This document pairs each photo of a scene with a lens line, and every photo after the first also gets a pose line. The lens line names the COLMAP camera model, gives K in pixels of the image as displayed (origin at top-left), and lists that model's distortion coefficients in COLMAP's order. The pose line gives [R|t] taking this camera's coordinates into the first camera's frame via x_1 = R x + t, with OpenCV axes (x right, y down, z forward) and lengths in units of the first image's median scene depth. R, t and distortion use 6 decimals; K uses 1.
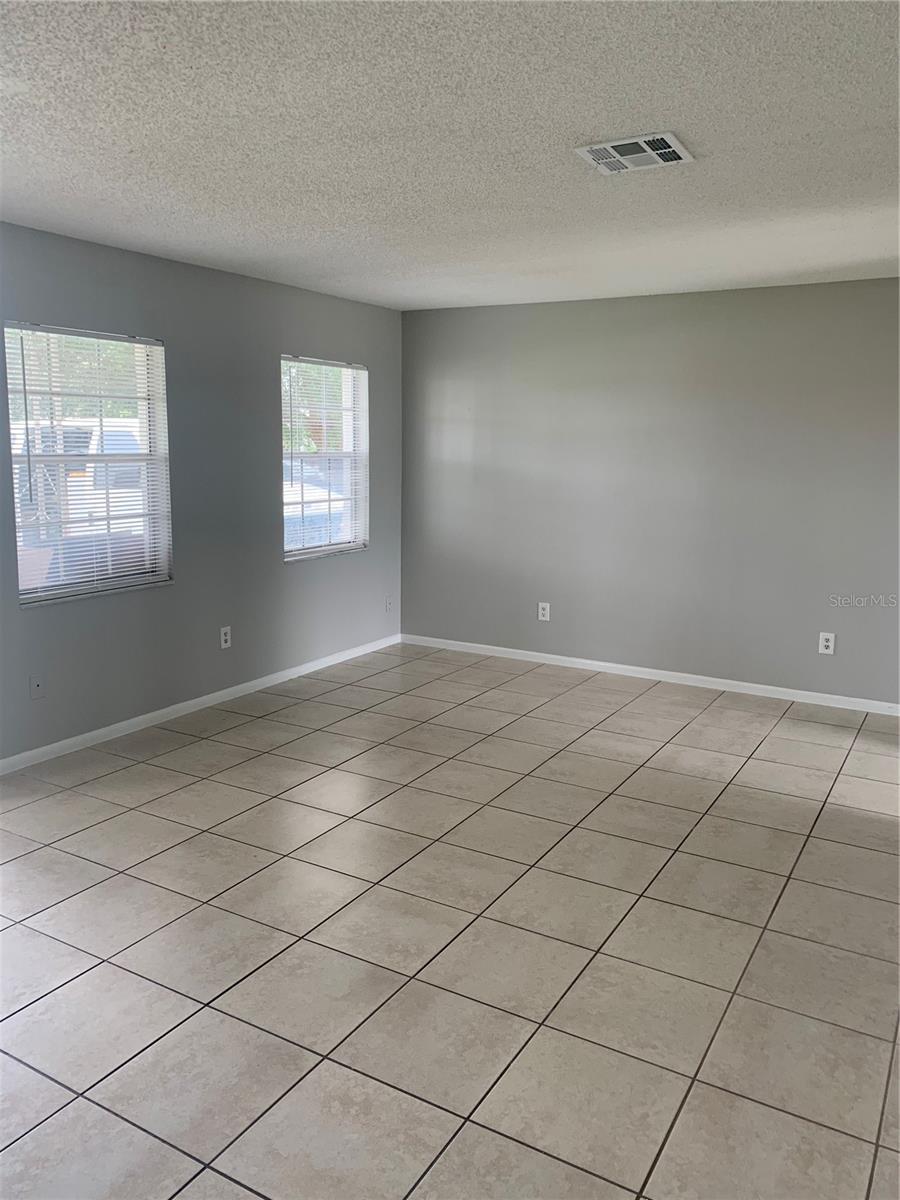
lens RADIAL K [[916.5, 0, 448.2], [0, 916.5, 600.6], [0, 0, 1]] dist [0.007107, 0.001570]
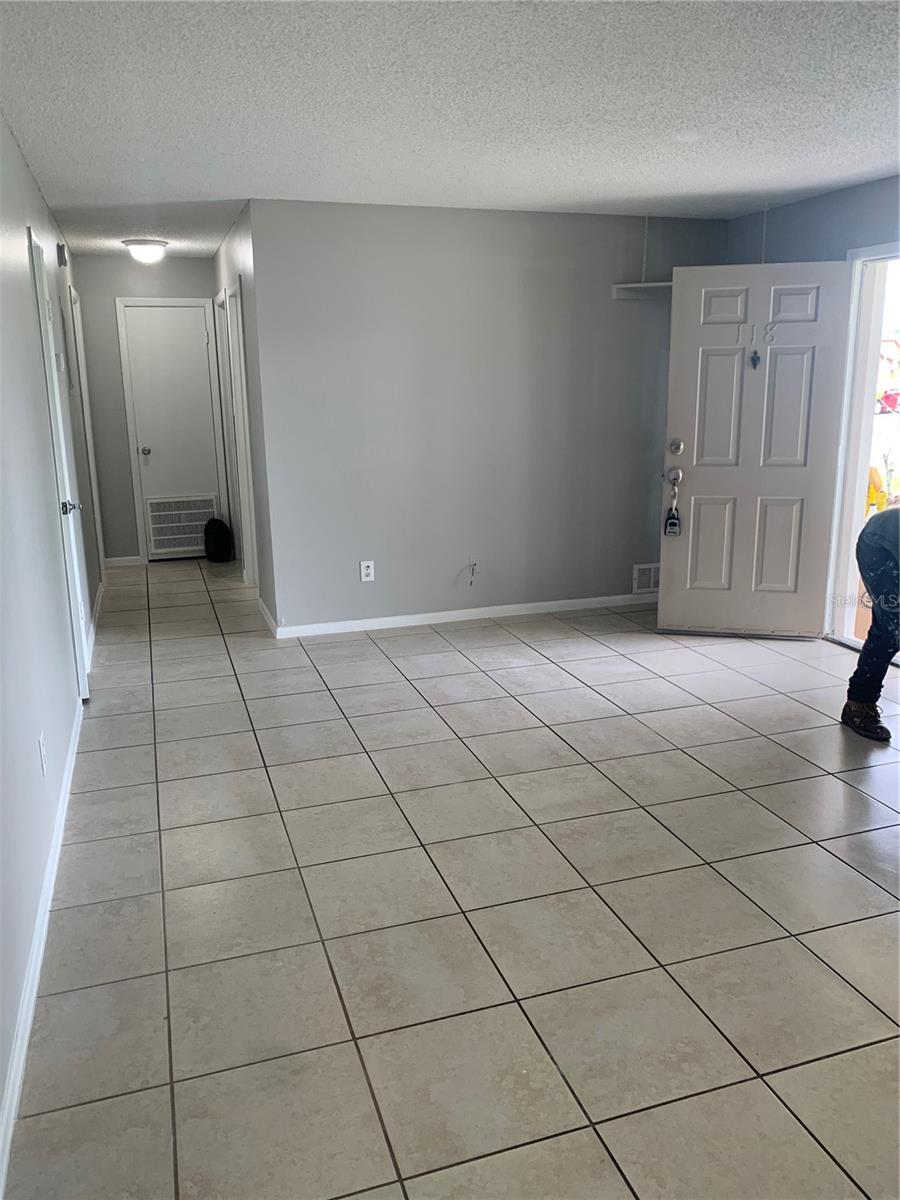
lens RADIAL K [[916.5, 0, 448.6], [0, 916.5, 597.7], [0, 0, 1]] dist [0.007107, 0.001570]
pose [[-0.655493, 0.175682, -0.734483, 0.828308], [-0.141996, 0.926548, 0.348347, -0.248822], [0.741732, 0.332633, -0.582399, 1.460343]]
